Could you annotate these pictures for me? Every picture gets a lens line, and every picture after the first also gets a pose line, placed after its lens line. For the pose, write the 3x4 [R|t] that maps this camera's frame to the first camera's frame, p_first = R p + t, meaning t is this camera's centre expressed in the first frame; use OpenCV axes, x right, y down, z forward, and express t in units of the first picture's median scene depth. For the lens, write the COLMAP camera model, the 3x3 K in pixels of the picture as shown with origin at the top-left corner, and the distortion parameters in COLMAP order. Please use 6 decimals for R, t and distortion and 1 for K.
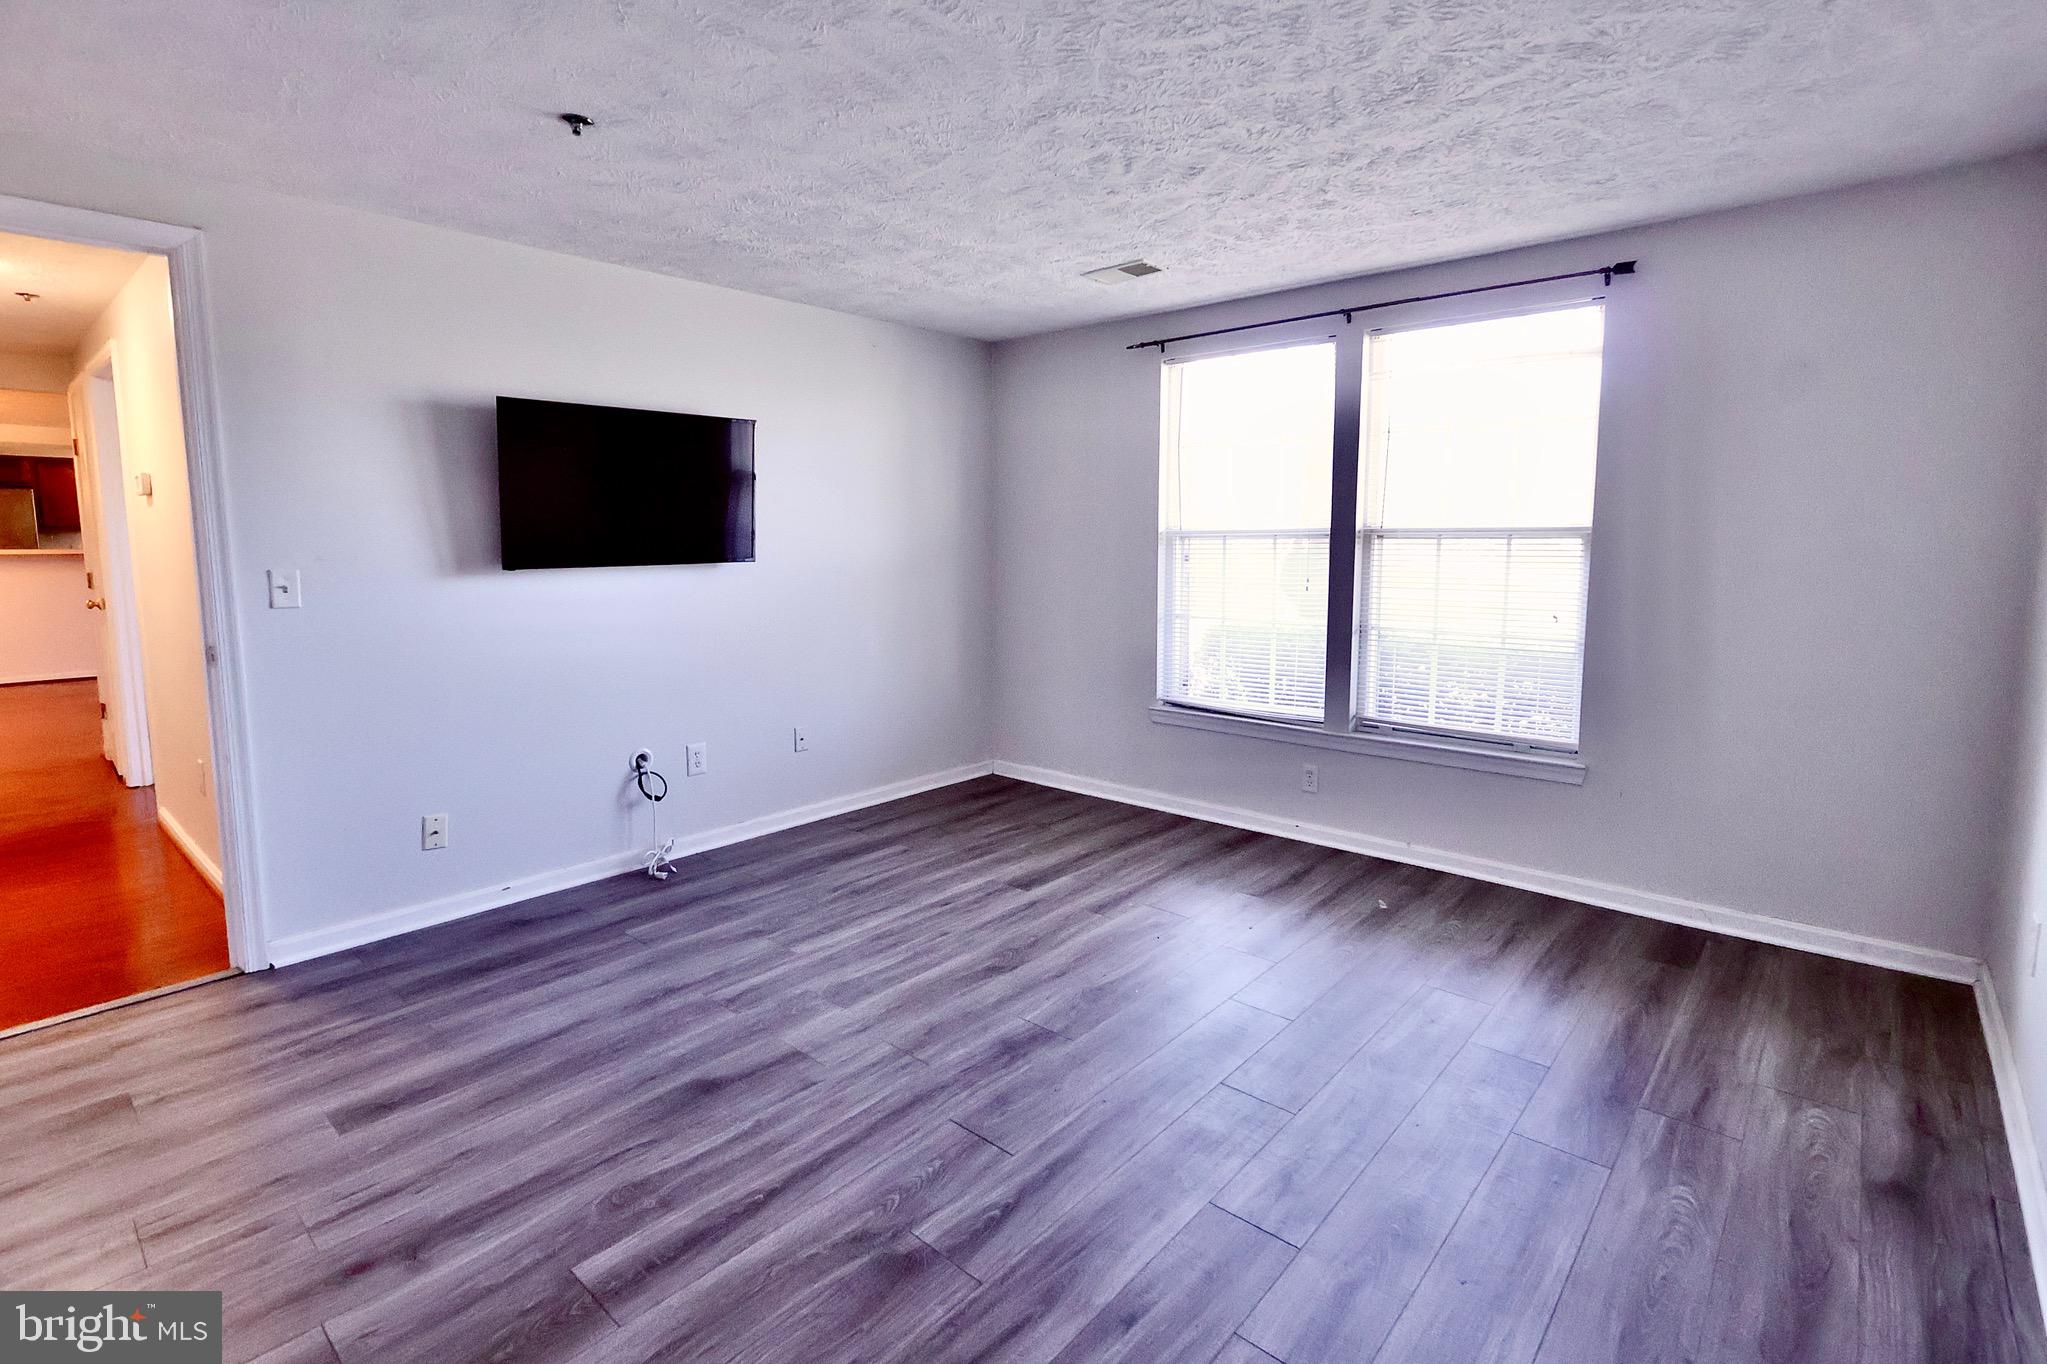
lens RADIAL K [[944.8, 0, 1016.7], [0, 944.8, 676.5], [0, 0, 1]] dist [0.000027, 0.000475]
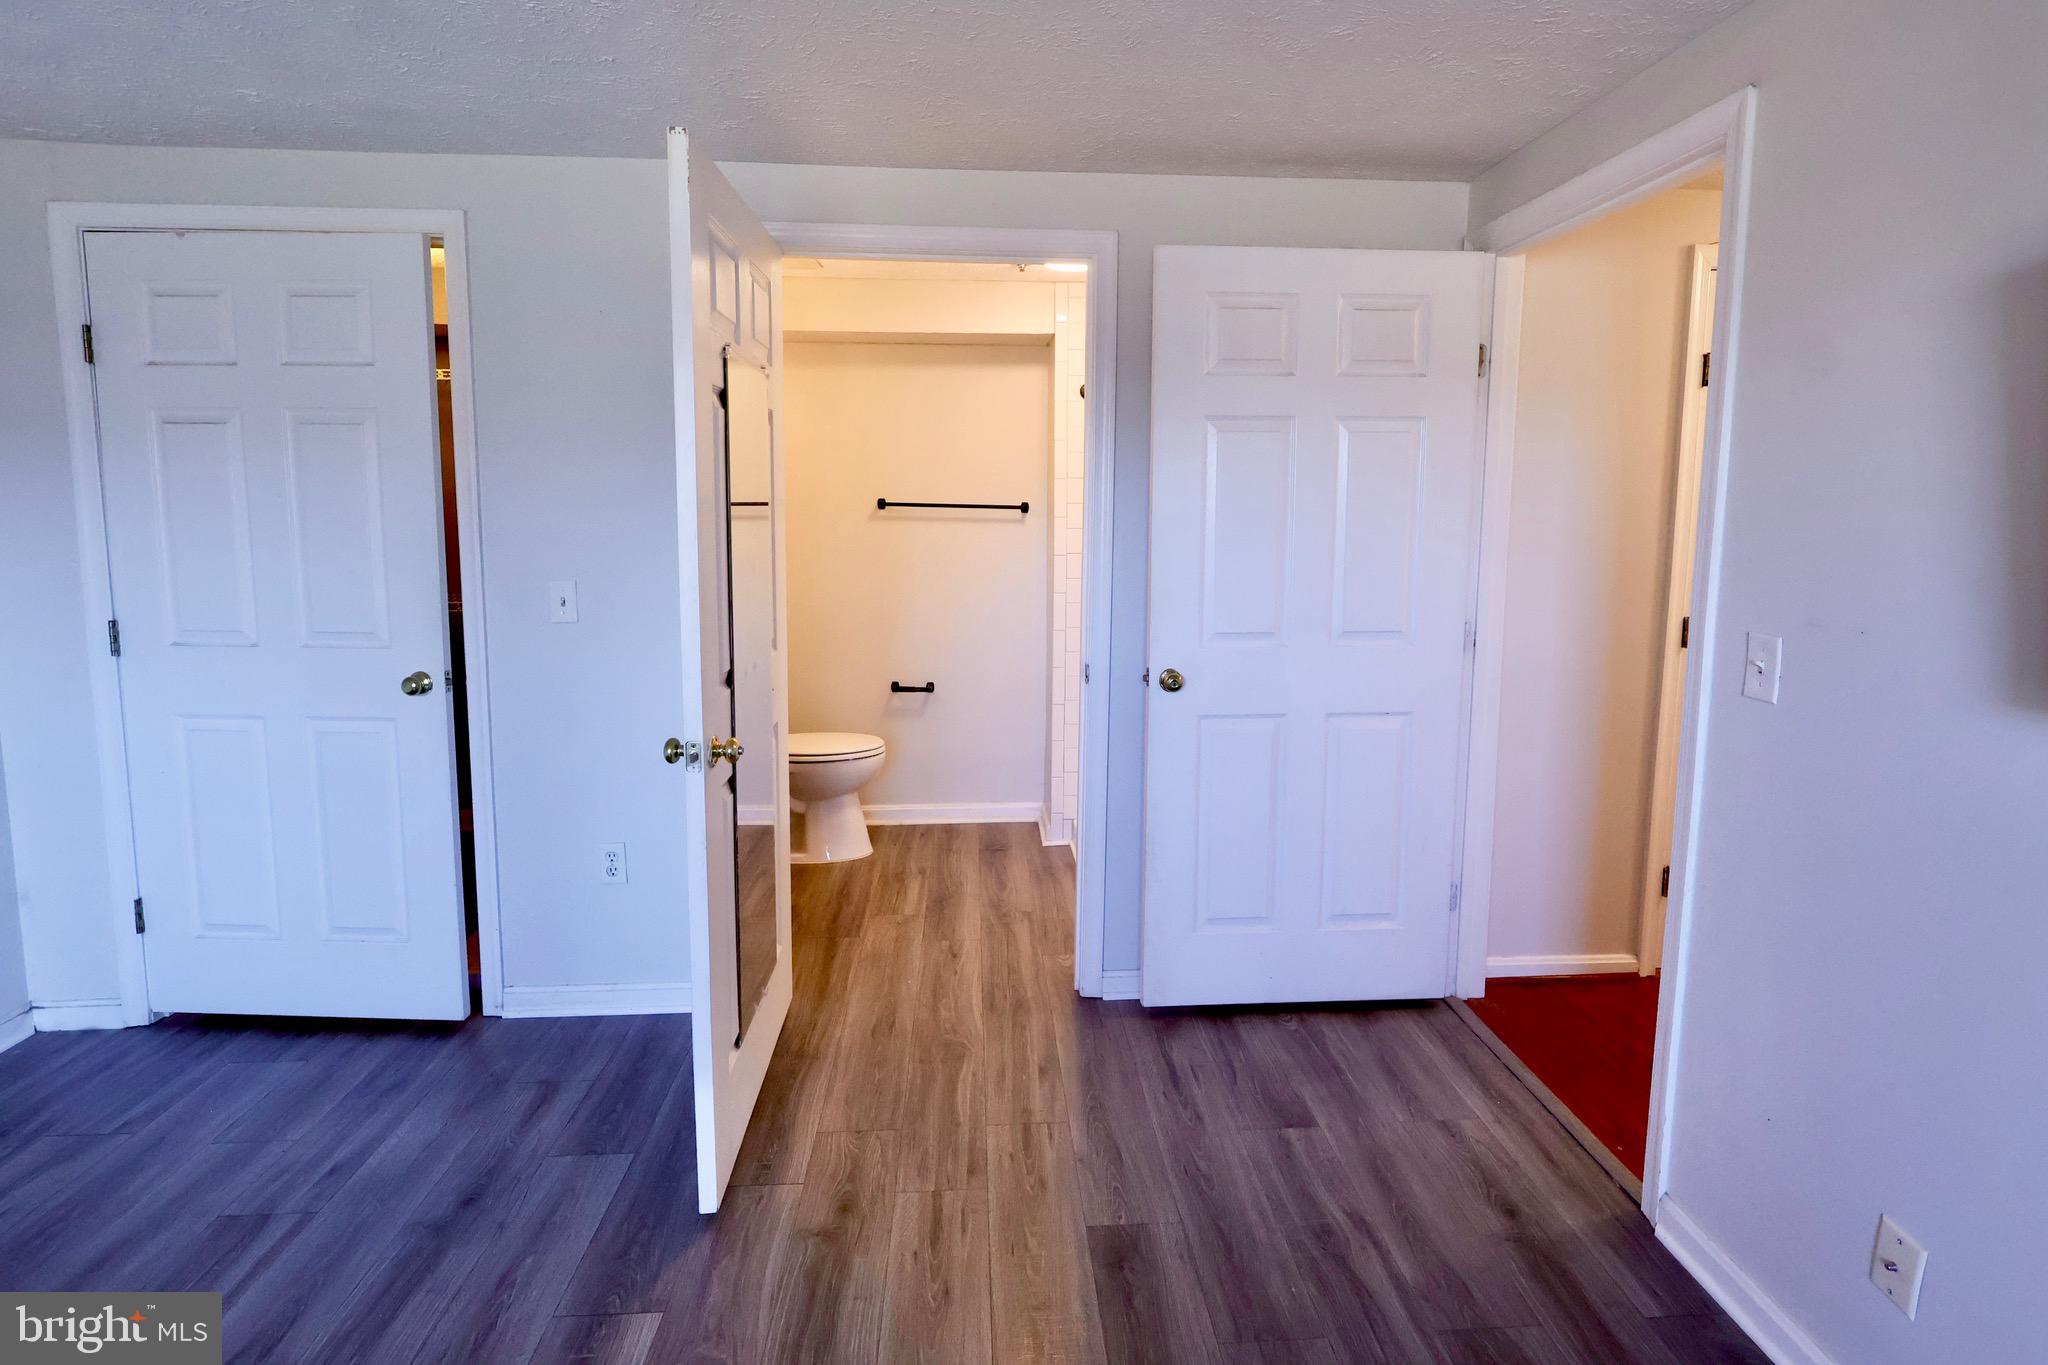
lens RADIAL K [[1005.0, 0, 1027.7], [0, 1005.0, 609.2], [0, 0, 1]] dist [-0.001708, 0.000818]
pose [[-0.702555, 0.072982, -0.707878, -0.036516], [-0.109813, 0.971694, 0.209169, -0.233719], [0.703106, 0.224686, -0.674654, 1.235783]]
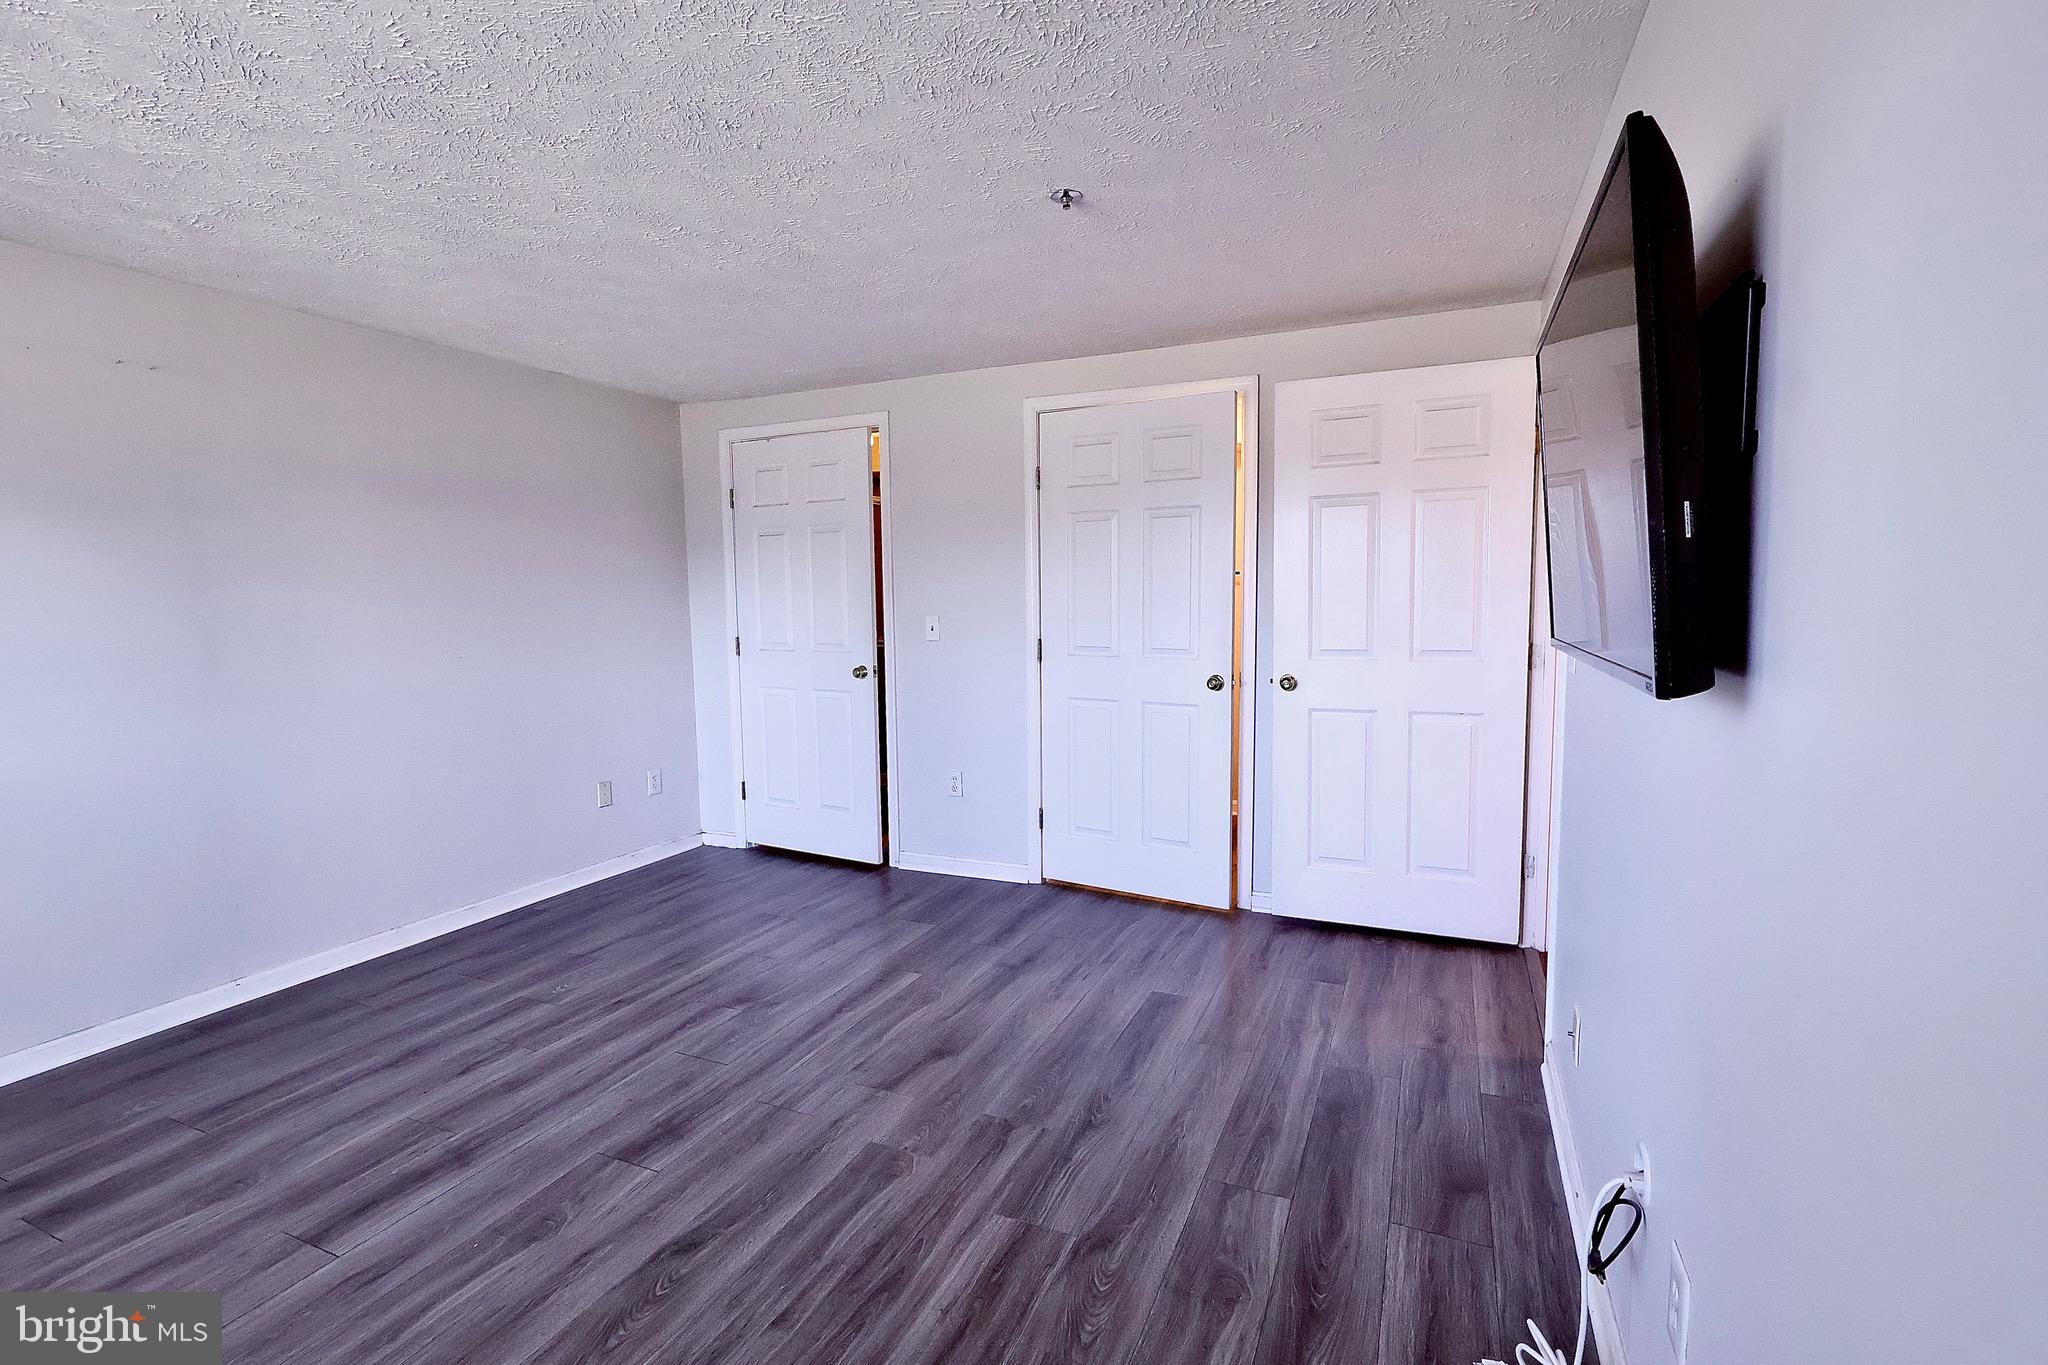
lens RADIAL K [[942.1, 0, 1013.1], [0, 942.1, 675.8], [0, 0, 1]] dist [-0.003389, -0.000559]
pose [[-0.954938, 0.041960, -0.293823, -0.075502], [-0.027474, 0.973210, 0.228273, -0.278869], [0.295530, 0.226059, -0.928202, 1.846791]]
